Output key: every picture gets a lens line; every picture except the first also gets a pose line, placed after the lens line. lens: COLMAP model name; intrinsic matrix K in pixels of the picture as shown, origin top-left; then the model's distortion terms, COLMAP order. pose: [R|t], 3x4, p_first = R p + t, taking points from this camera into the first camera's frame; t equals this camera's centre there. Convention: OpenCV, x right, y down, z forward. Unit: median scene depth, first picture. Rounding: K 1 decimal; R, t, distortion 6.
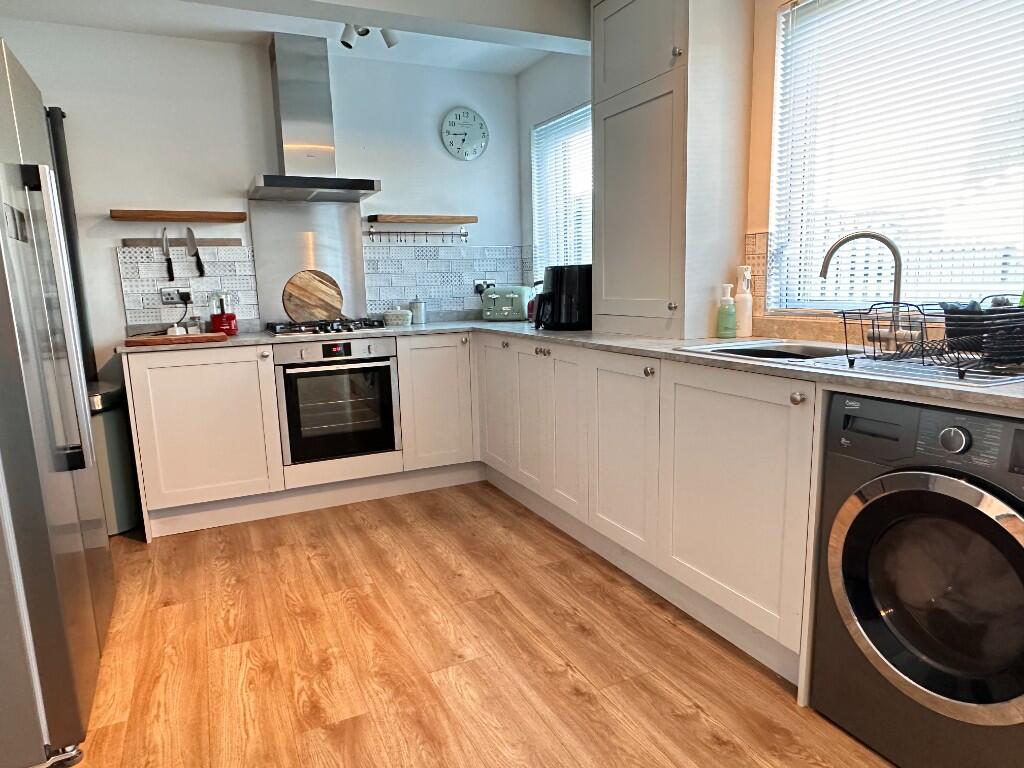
lens RADIAL K [[651.6, 0, 507.5], [0, 651.6, 387.4], [0, 0, 1]] dist [-0.002482, -0.001277]
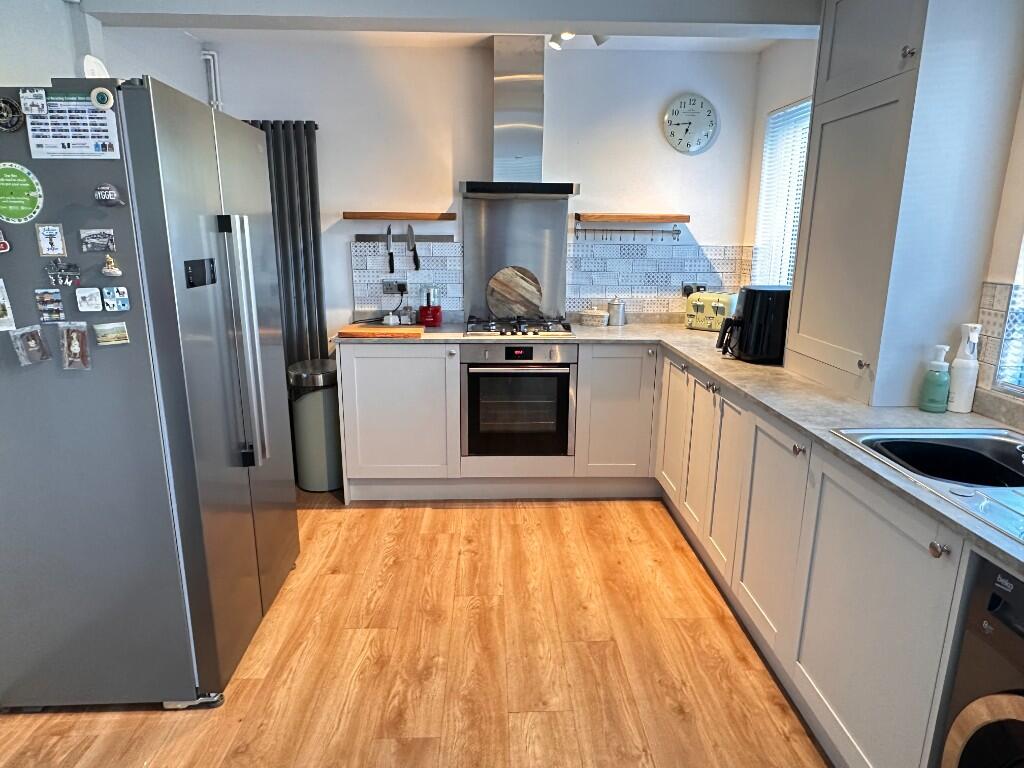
lens RADIAL K [[651.6, 0, 511.0], [0, 651.6, 386.9], [0, 0, 1]] dist [-0.002482, -0.001277]
pose [[0.917866, 0.126504, -0.376189, 0.156931], [-0.099080, 0.990867, 0.091461, -0.127310], [0.384324, -0.046676, 0.922018, 0.059257]]
